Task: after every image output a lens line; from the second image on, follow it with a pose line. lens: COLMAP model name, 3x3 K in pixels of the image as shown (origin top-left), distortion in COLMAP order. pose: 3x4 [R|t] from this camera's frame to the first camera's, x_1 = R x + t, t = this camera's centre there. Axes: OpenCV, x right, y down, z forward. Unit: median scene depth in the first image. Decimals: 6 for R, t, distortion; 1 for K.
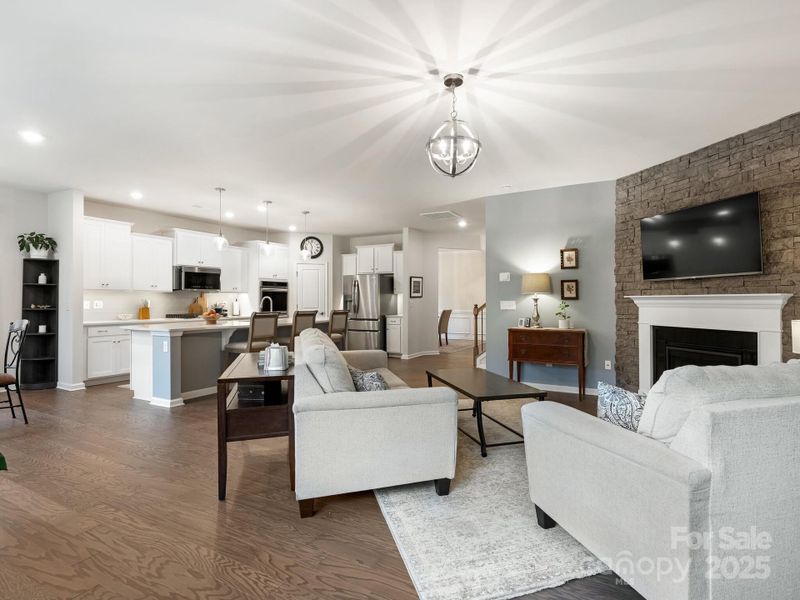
lens RADIAL K [[414.0, 0, 413.2], [0, 414.0, 300.8], [0, 0, 1]] dist [-0.001118, -0.000422]
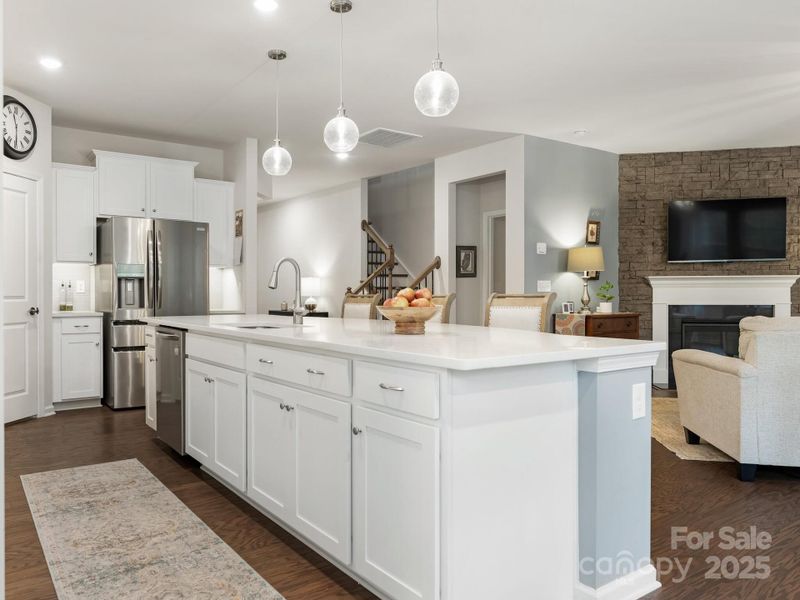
lens RADIAL K [[588.7, 0, 348.2], [0, 588.7, 298.5], [0, 0, 1]] dist [0.001704, -0.001683]
pose [[0.477044, -0.007181, 0.878850, -0.919998], [0.001133, 0.999971, 0.007556, 0.025674], [-0.878878, -0.002609, 0.477039, 0.829774]]
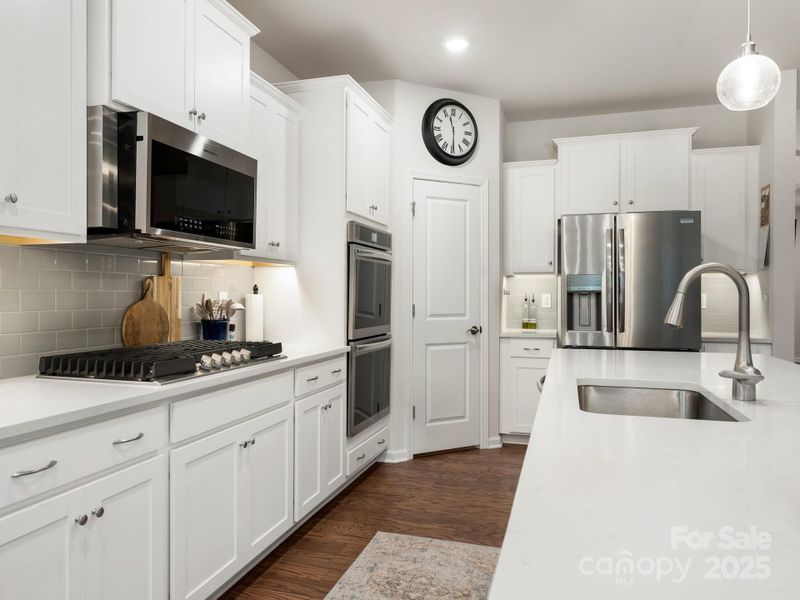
lens RADIAL K [[580.8, 0, 373.1], [0, 580.8, 297.7], [0, 0, 1]] dist [-0.002388, -0.002550]
pose [[0.985798, 0.000662, 0.167933, -0.636455], [-0.001154, 0.999995, 0.002833, 0.004586], [-0.167930, -0.002987, 0.985794, 0.913563]]
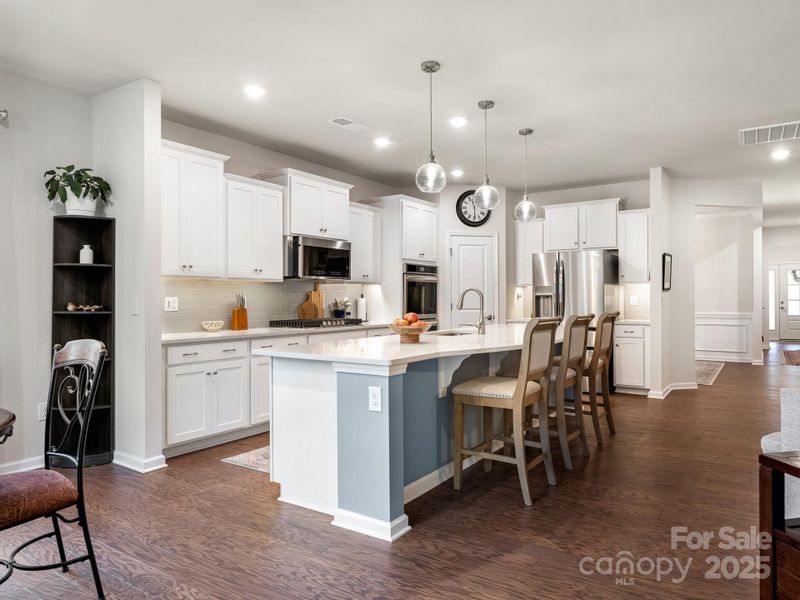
lens RADIAL K [[524.9, 0, 419.1], [0, 524.9, 300.5], [0, 0, 1]] dist [-0.001449, -0.001244]
pose [[0.995934, -0.003377, -0.090028, -0.423758], [0.003682, 0.999988, 0.003216, 0.004321], [0.090016, -0.003534, 0.995934, 0.381098]]
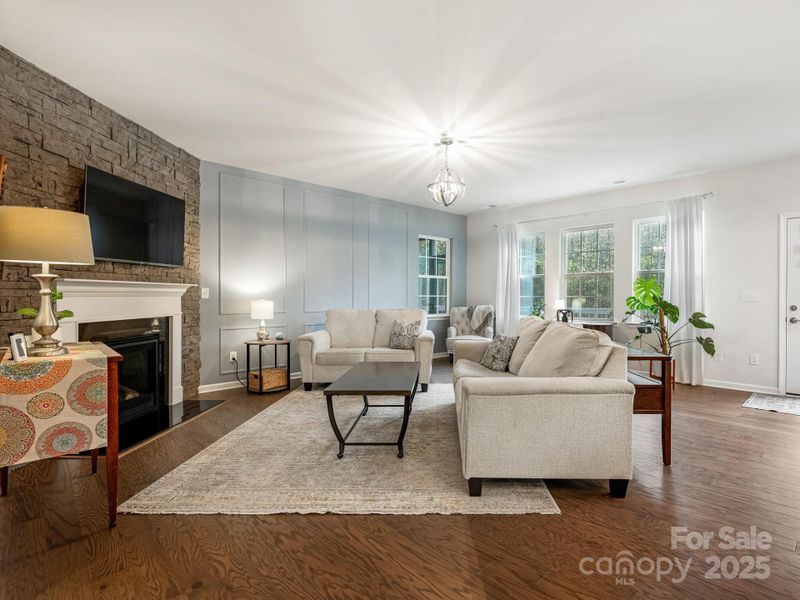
lens RADIAL K [[405.6, 0, 434.4], [0, 405.6, 298.2], [0, 0, 1]] dist [-0.000557, -0.000130]
pose [[-0.954239, -0.001333, 0.299042, -0.149846], [0.000389, 0.999984, 0.005700, 0.012160], [-0.299044, 0.005555, -0.954223, 1.208110]]
